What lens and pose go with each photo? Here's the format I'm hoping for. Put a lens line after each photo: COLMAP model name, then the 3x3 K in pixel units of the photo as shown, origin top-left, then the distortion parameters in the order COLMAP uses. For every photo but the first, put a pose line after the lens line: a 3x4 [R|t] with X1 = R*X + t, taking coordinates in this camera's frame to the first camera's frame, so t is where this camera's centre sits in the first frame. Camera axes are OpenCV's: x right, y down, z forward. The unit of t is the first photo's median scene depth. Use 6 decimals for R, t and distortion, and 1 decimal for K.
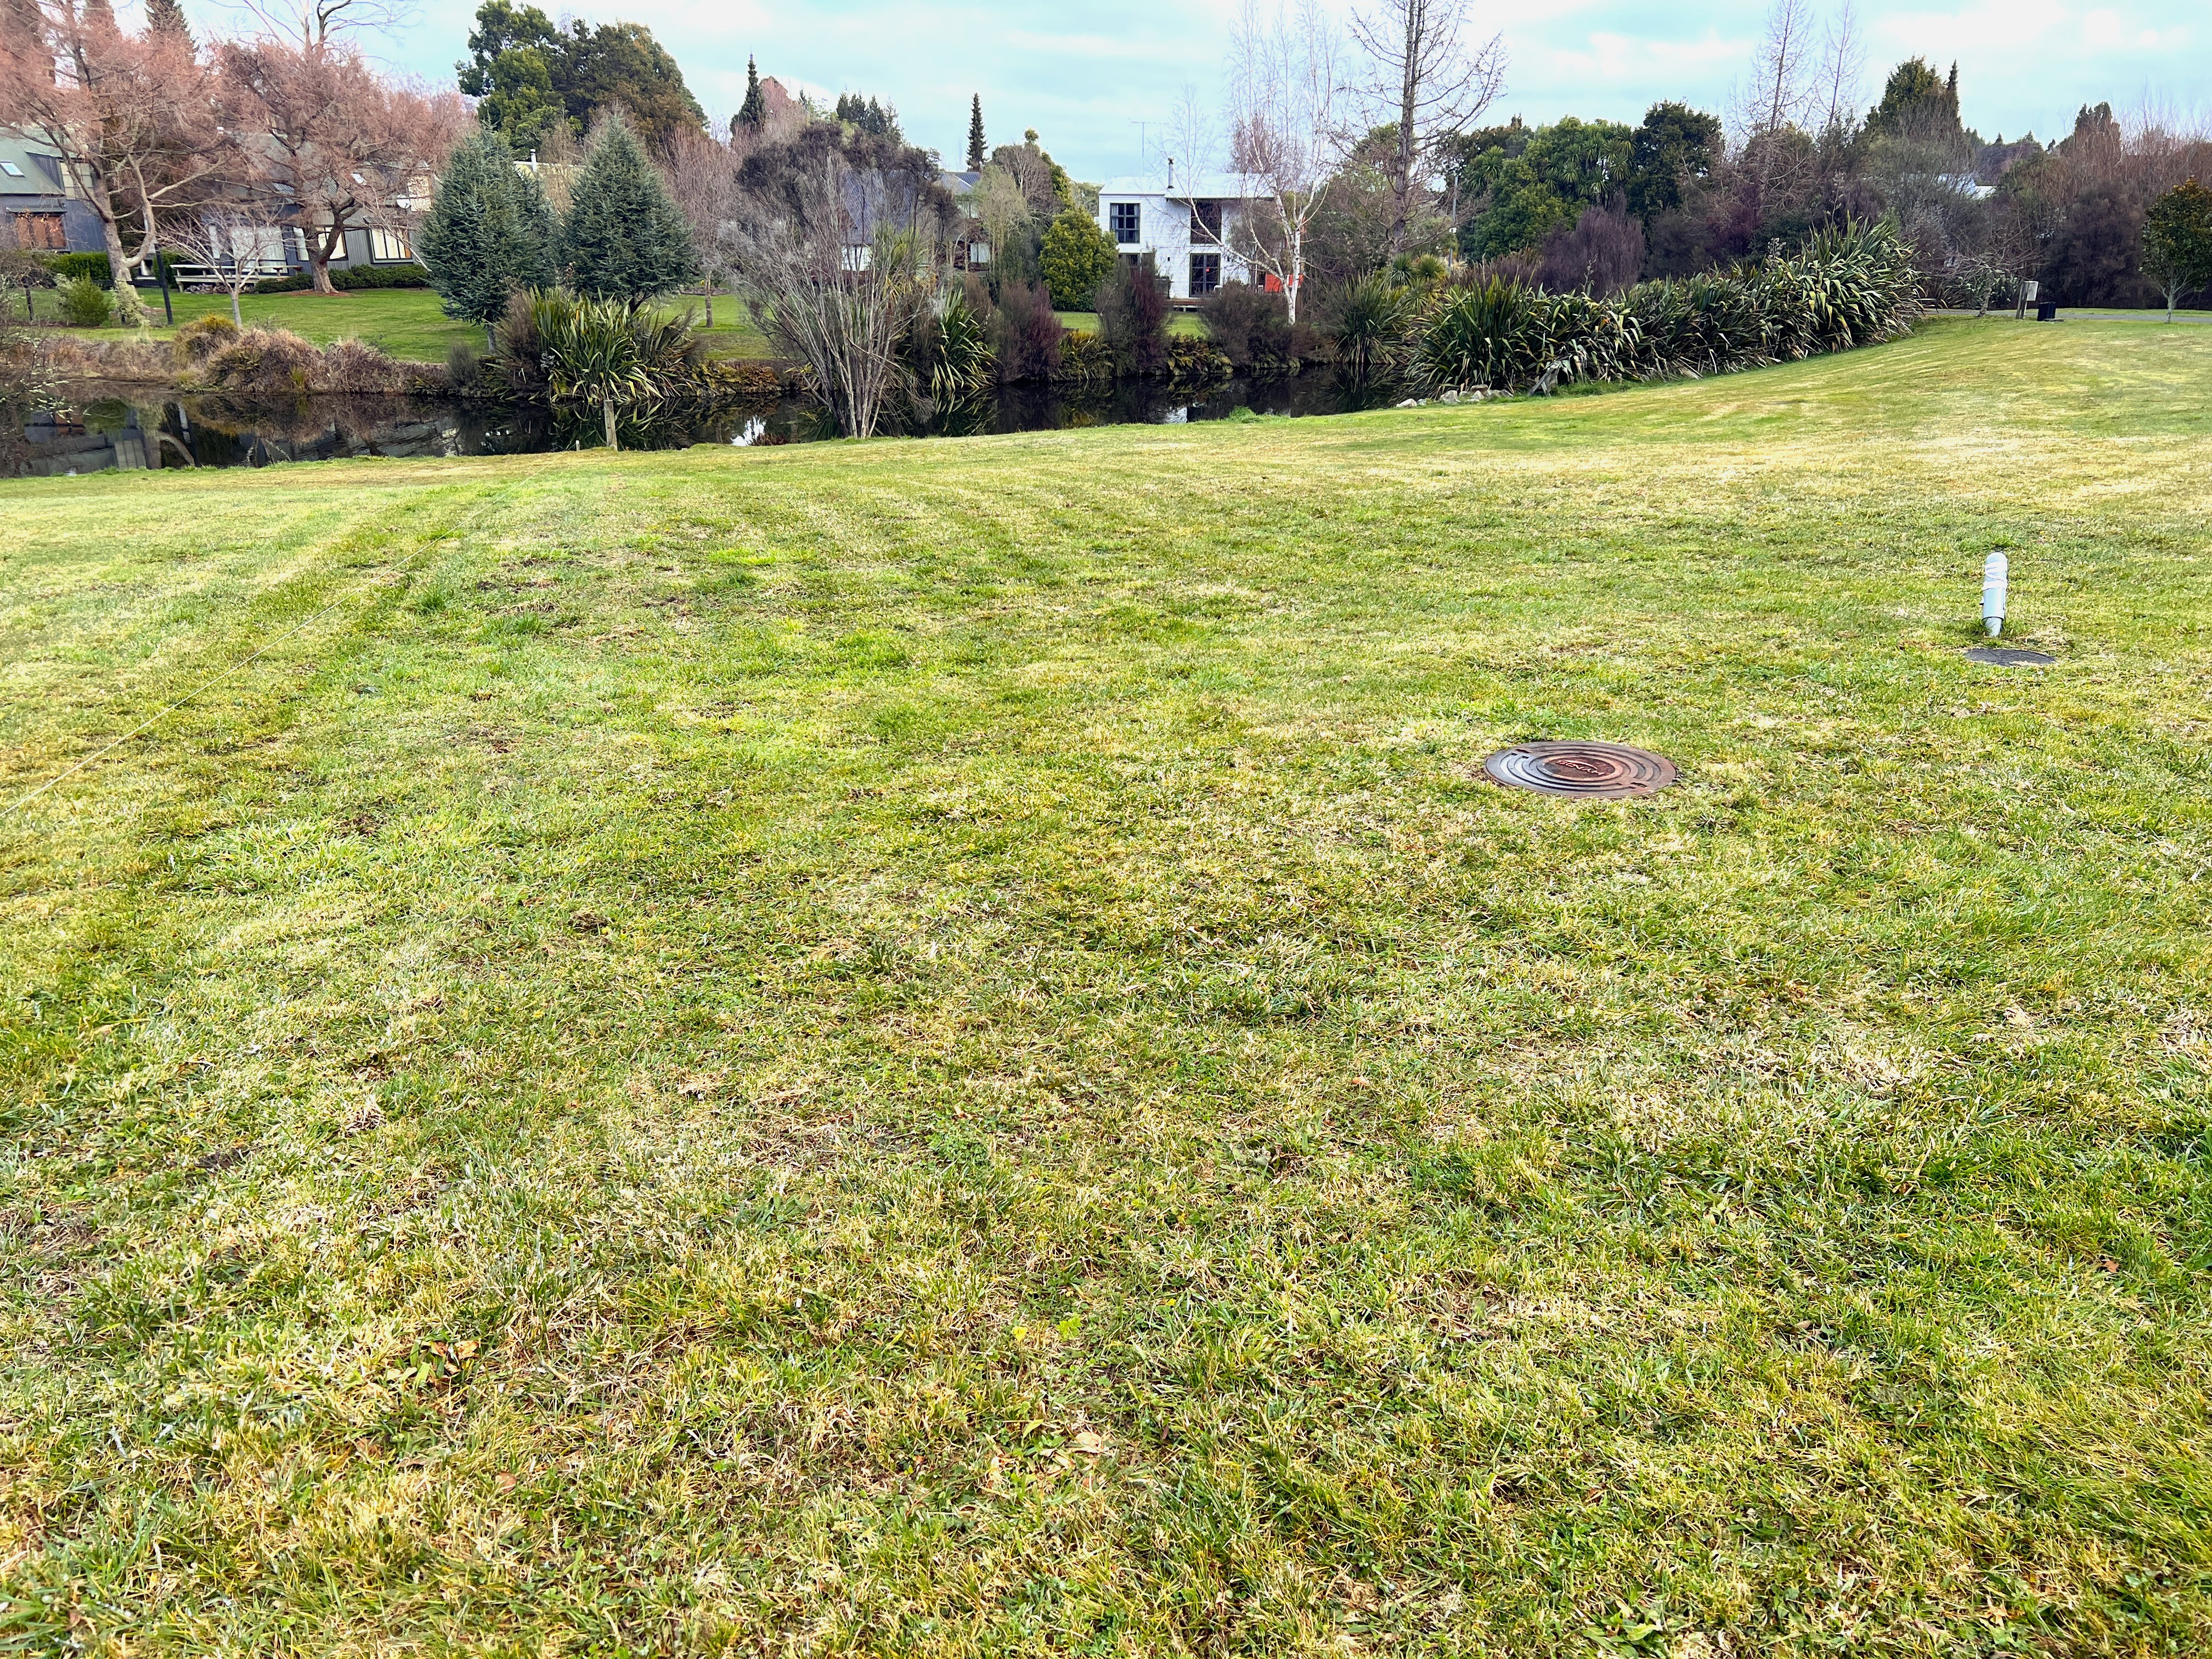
lens RADIAL K [[1670.6, 0, 1106.0], [0, 1670.6, 829.5], [0, 0, 1]] dist [0.056028, -0.067720]
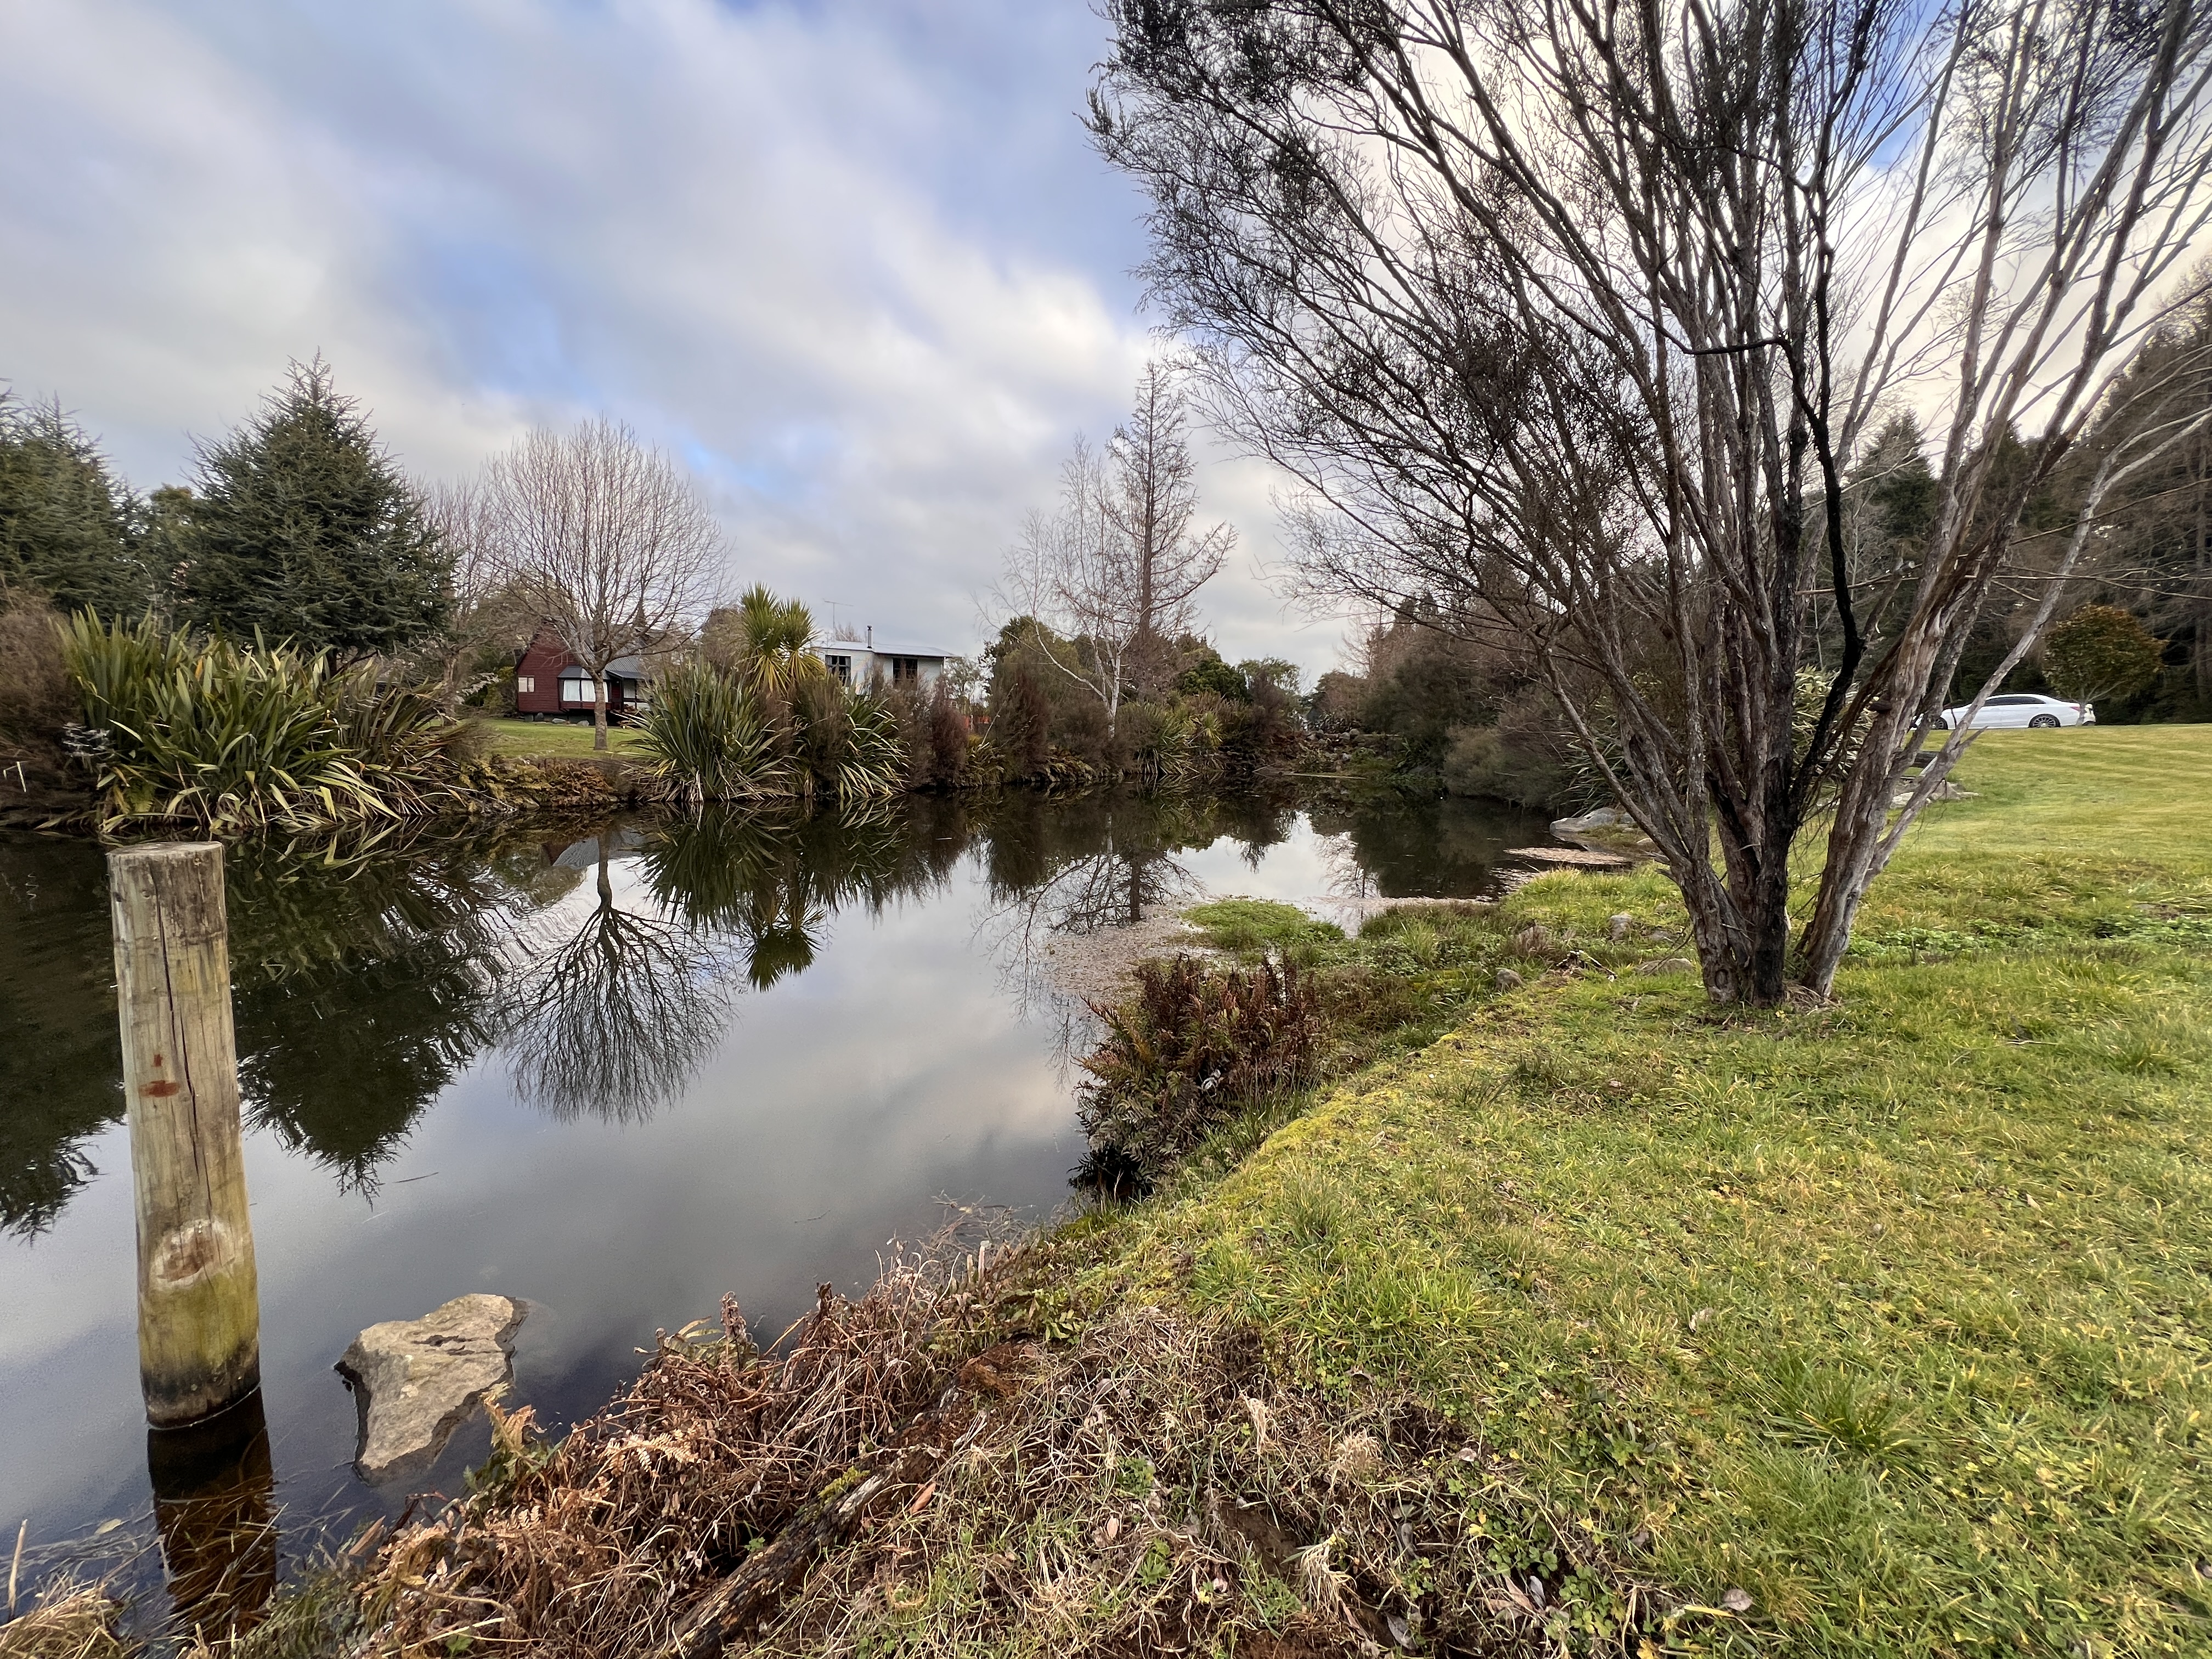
lens RADIAL K [[884.6, 0, 1094.1], [0, 884.6, 824.3], [0, 0, 1]] dist [-0.001382, -0.000376]
pose [[0.894416, -0.025679, 0.446498, -0.187098], [0.128583, 0.970964, -0.201733, -0.165821], [-0.428353, 0.237845, 0.871747, 0.646592]]
